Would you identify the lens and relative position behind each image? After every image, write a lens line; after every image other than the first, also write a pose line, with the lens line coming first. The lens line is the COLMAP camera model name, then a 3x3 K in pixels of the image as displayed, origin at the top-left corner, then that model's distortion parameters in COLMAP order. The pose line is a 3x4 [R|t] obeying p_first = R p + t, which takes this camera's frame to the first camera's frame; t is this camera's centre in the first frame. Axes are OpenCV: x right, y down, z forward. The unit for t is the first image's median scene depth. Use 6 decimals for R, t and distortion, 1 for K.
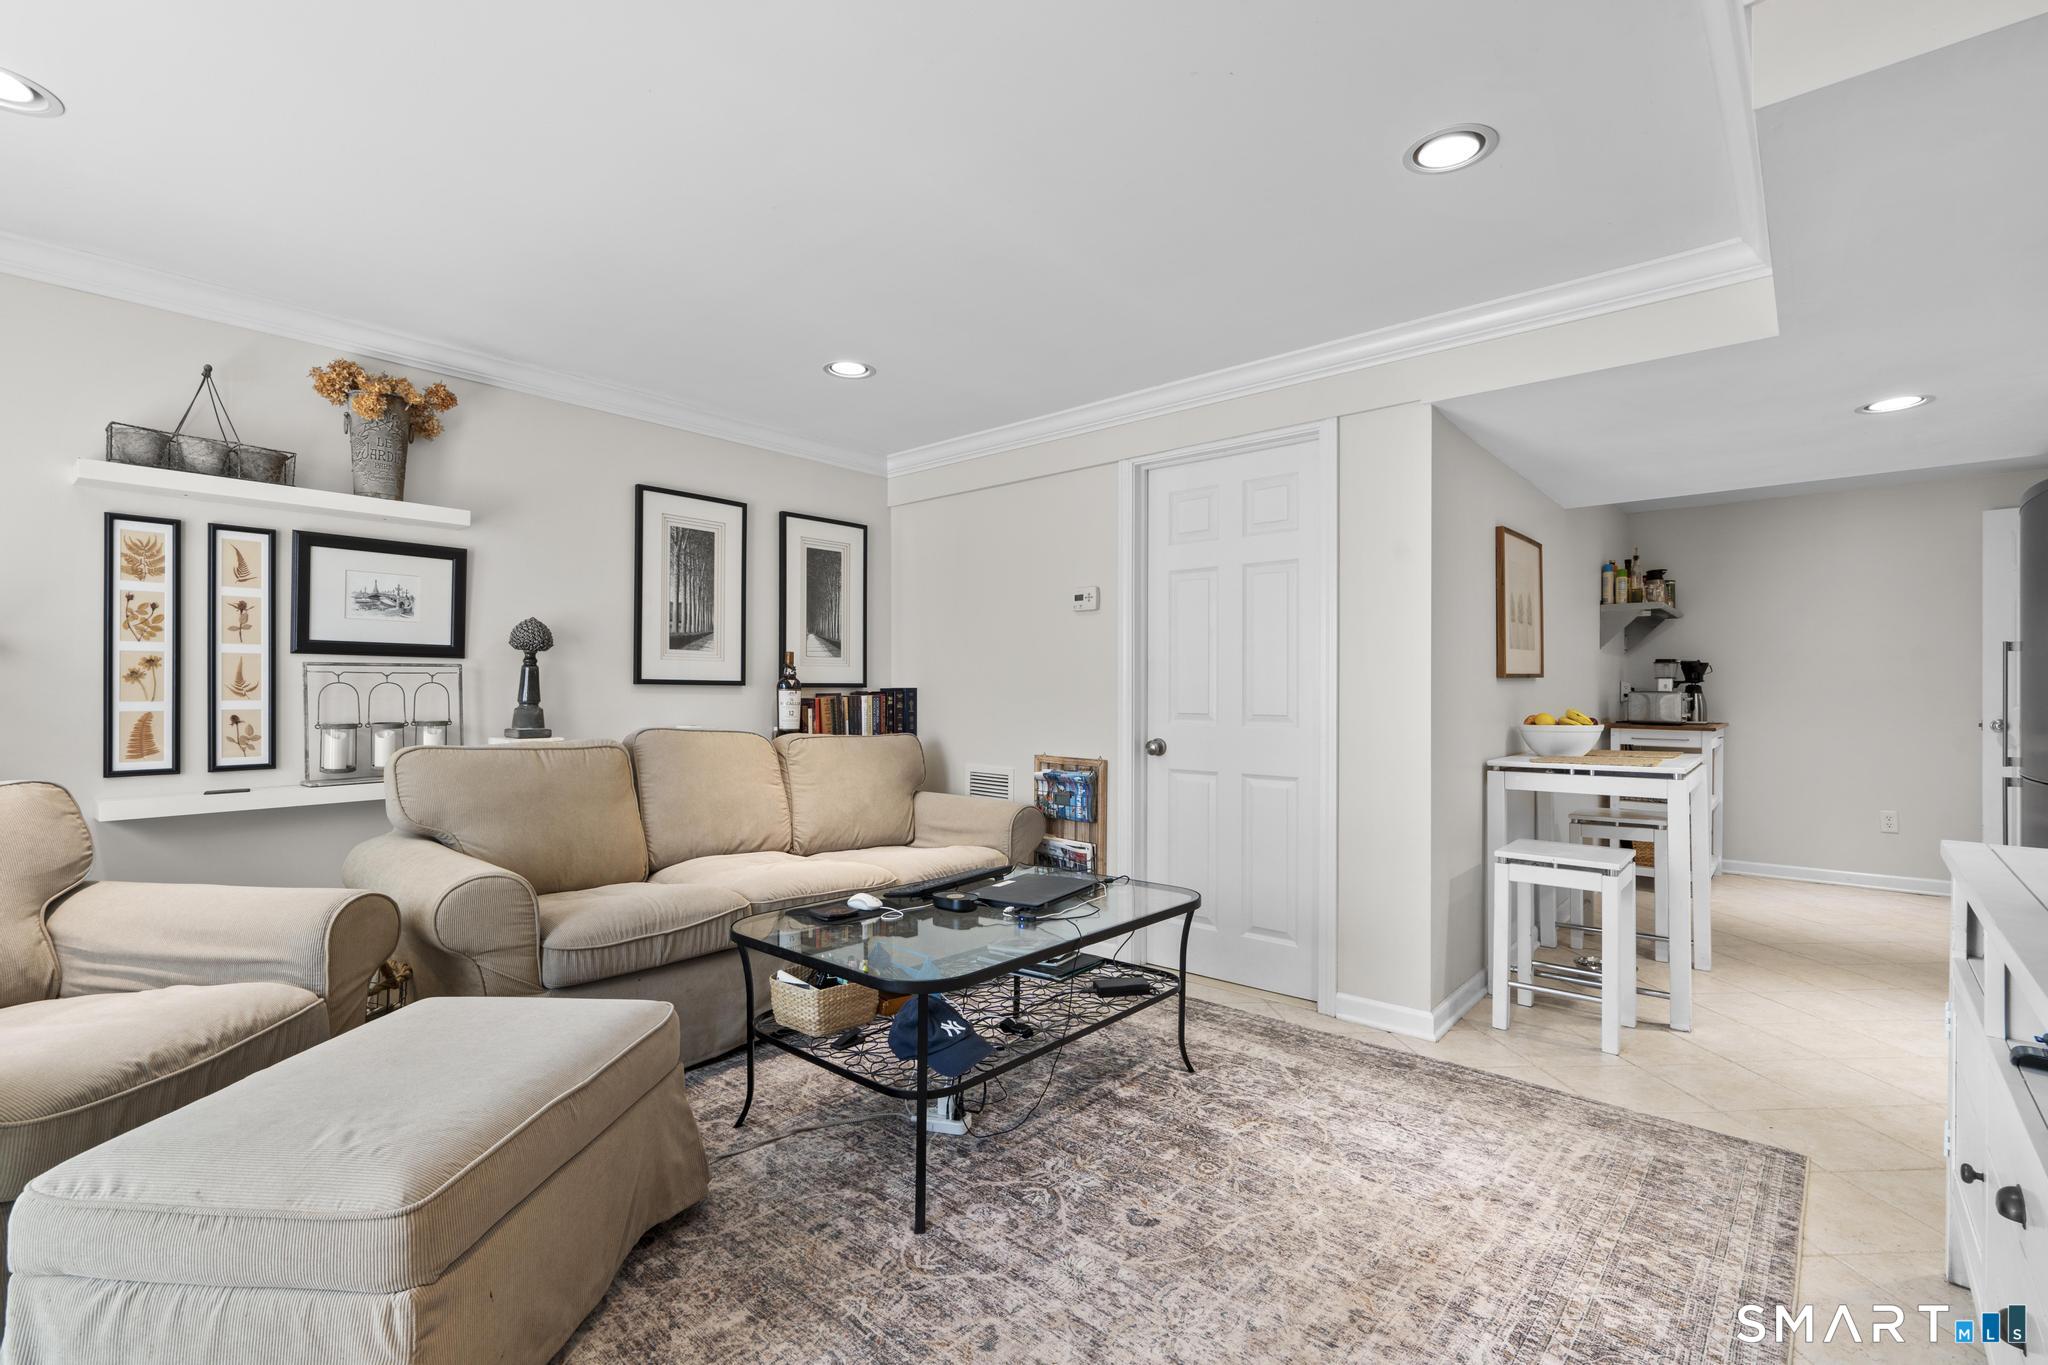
lens RADIAL K [[918.2, 0, 1023.6], [0, 918.2, 689.8], [0, 0, 1]] dist [-0.003949, 0.001617]
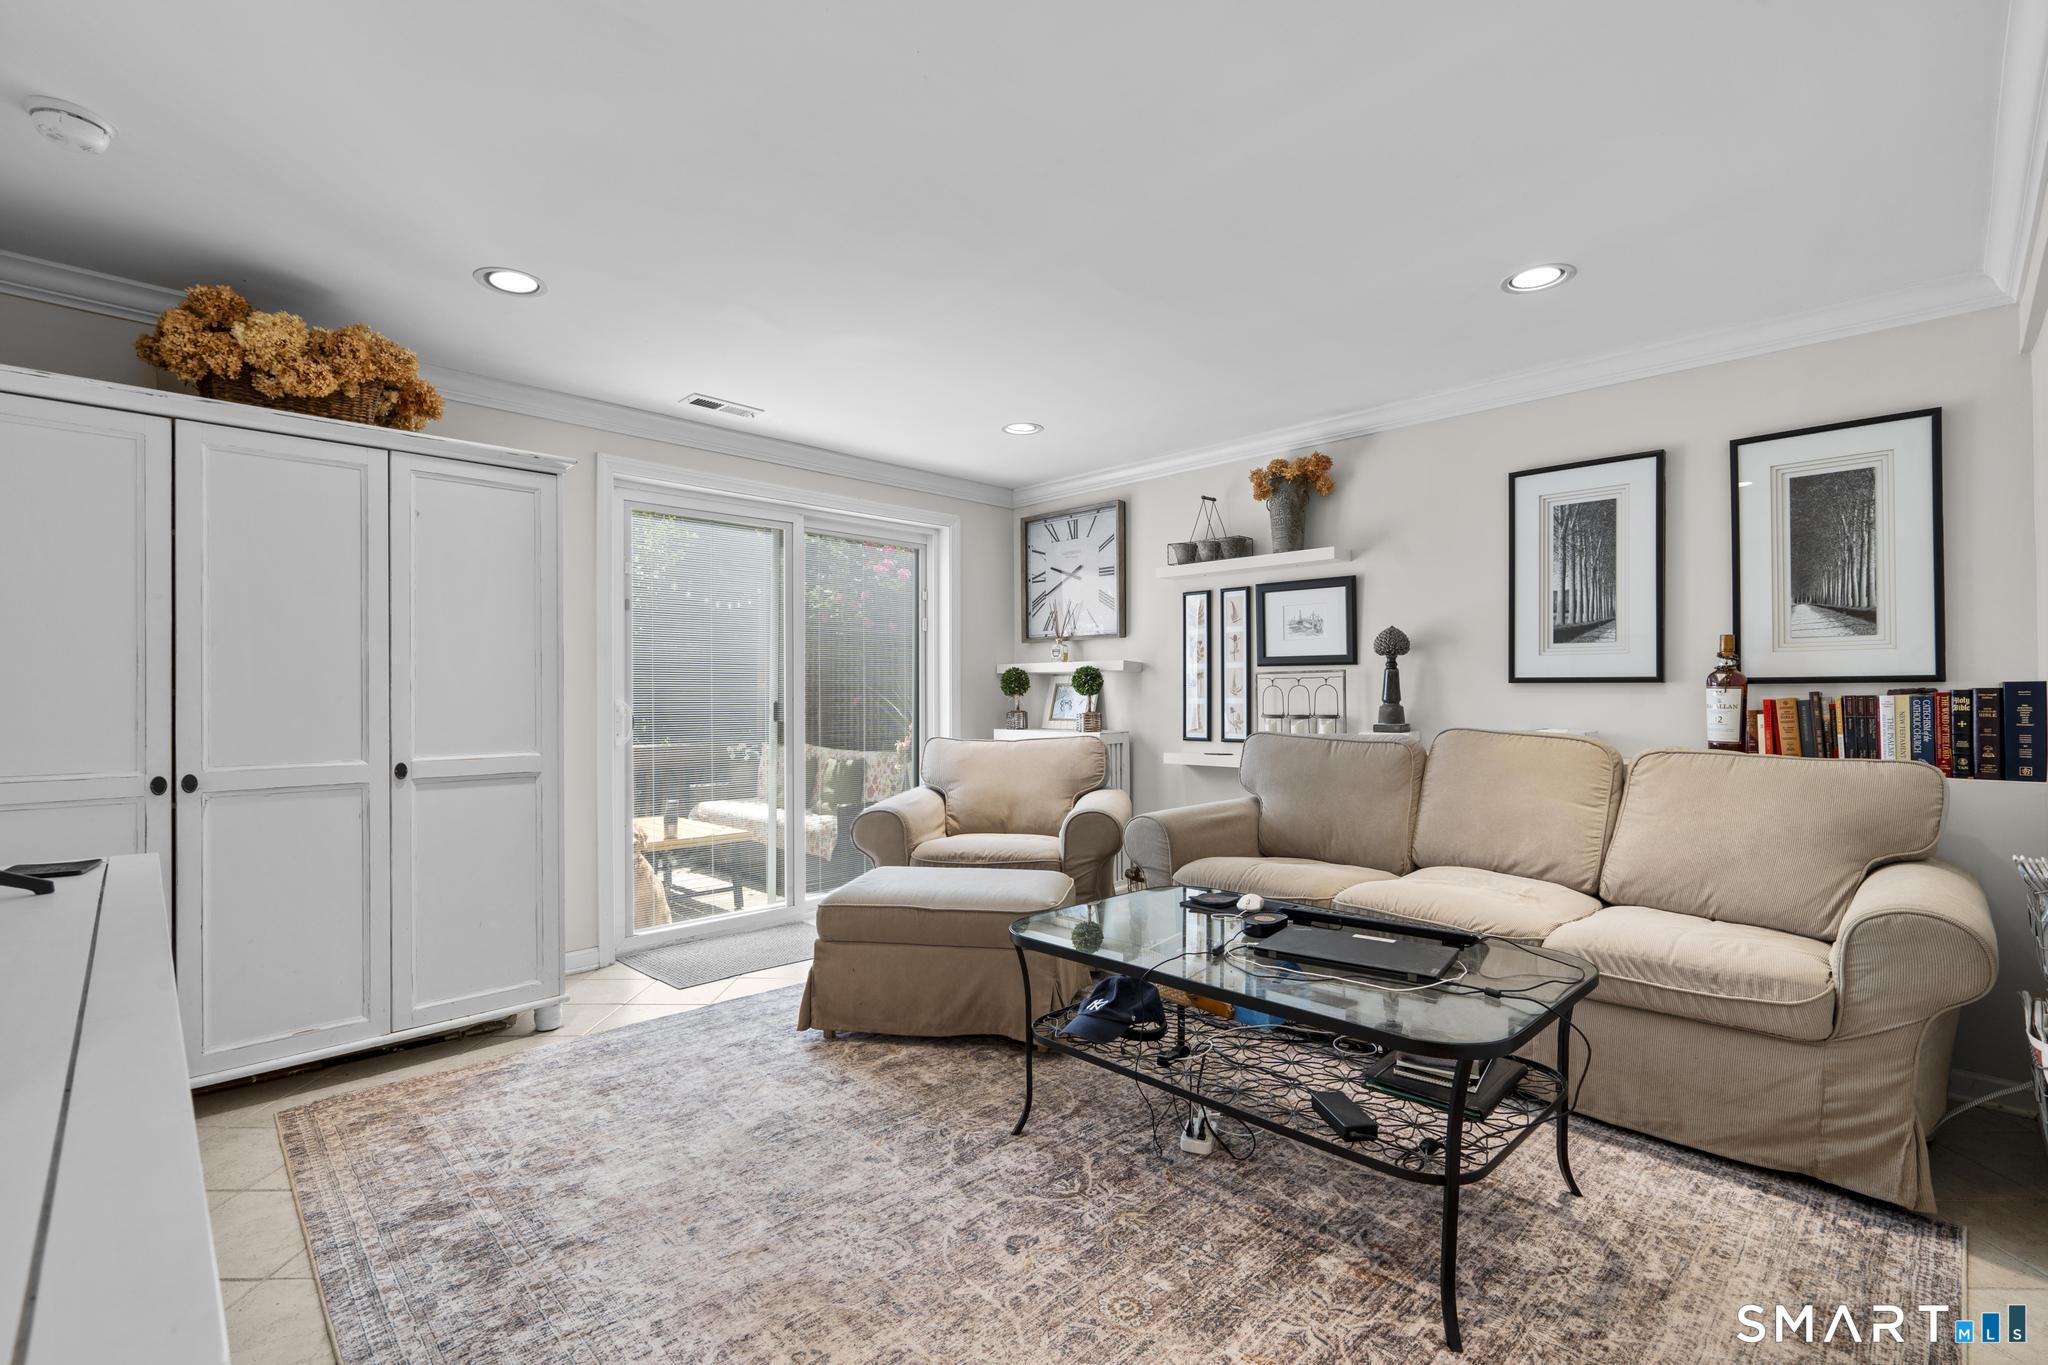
lens RADIAL K [[918.2, 0, 1021.9], [0, 918.2, 687.9], [0, 0, 1]] dist [-0.003949, 0.001617]
pose [[-0.069225, -0.007206, -0.997575, 0.692100], [0.004263, 0.999963, -0.007519, 0.004652], [0.997592, -0.004773, -0.069191, 0.685457]]
